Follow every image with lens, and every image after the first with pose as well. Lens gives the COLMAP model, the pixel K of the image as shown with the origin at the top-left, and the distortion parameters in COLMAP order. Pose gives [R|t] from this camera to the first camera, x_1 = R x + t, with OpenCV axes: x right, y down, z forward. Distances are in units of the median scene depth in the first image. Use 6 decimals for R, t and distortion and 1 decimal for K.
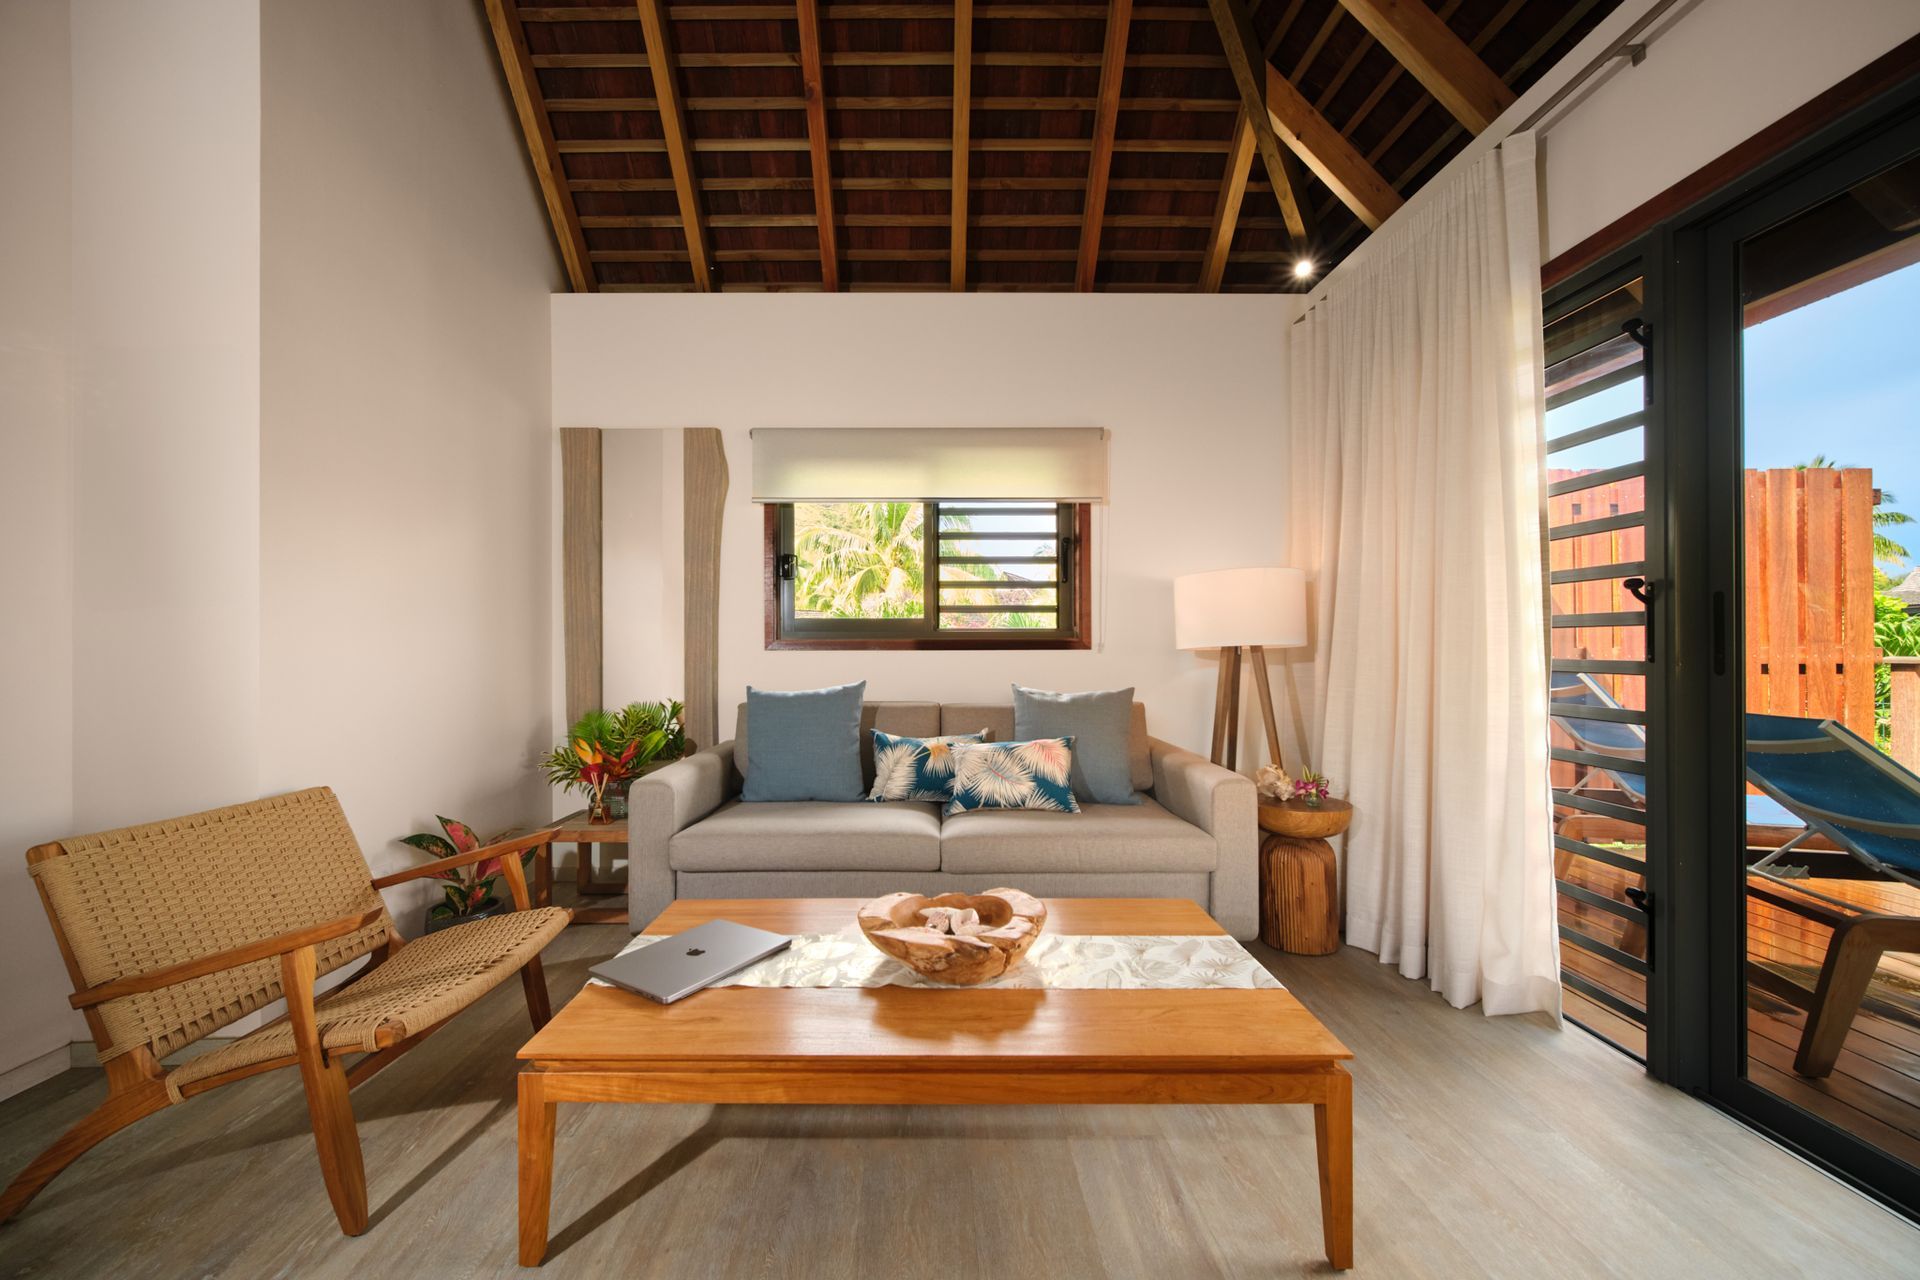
lens RADIAL K [[760.1, 0, 960.0], [0, 760.1, 640.0], [0, 0, 1]] dist [-0.000281, -0.000353]
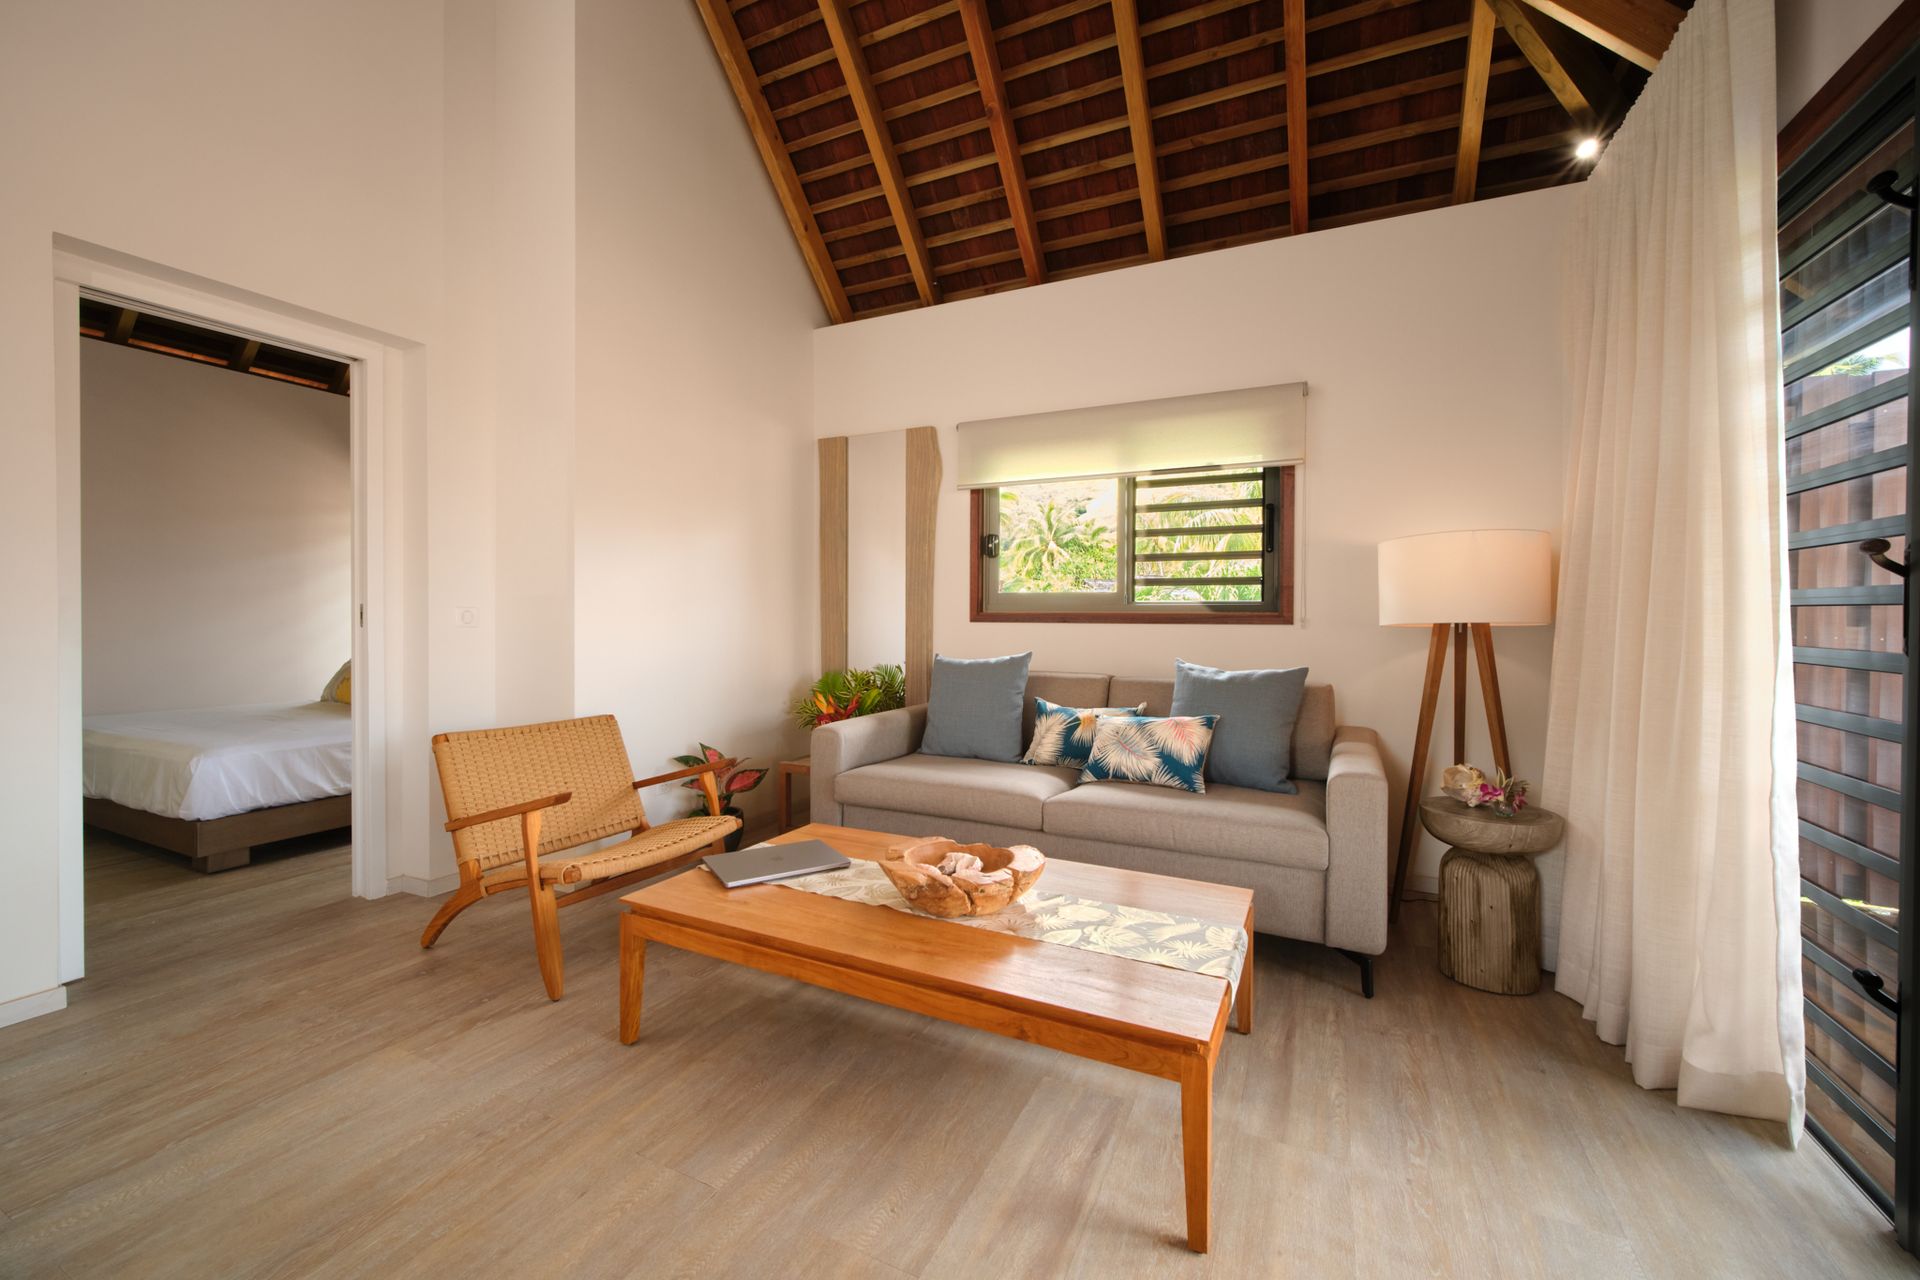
lens RADIAL K [[765.9, 0, 958.7], [0, 765.9, 617.9], [0, 0, 1]] dist [-0.000838, -0.000466]
pose [[0.898466, 0.007530, -0.438979, 0.237955], [-0.001960, 0.999912, 0.013140, -0.007892], [0.439040, -0.010945, 0.898401, -0.013983]]
